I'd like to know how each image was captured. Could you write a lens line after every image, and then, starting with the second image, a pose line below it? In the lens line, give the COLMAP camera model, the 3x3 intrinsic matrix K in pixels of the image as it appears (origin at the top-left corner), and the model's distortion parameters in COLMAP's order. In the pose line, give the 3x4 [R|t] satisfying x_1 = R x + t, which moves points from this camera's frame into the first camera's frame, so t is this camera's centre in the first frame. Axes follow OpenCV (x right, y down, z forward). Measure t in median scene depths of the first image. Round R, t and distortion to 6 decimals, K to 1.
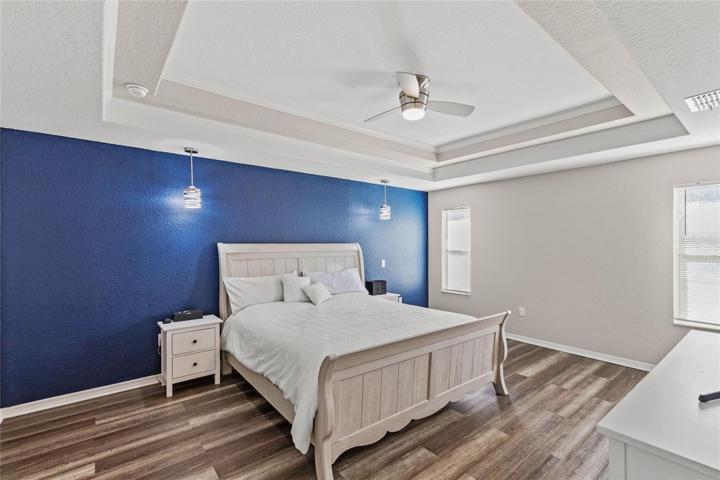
lens RADIAL K [[323.9, 0, 358.8], [0, 323.9, 241.0], [0, 0, 1]] dist [0.004143, 0.001103]
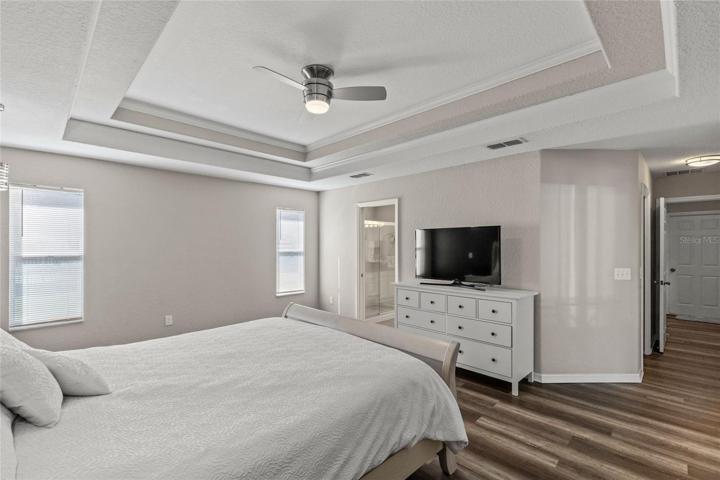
lens RADIAL K [[323.9, 0, 359.2], [0, 323.9, 244.1], [0, 0, 1]] dist [0.004143, 0.001103]
pose [[-0.108056, 0.004675, 0.994134, -0.451760], [-0.006594, 0.999964, -0.005420, 0.007344], [-0.994123, -0.007141, -0.108021, 0.573011]]
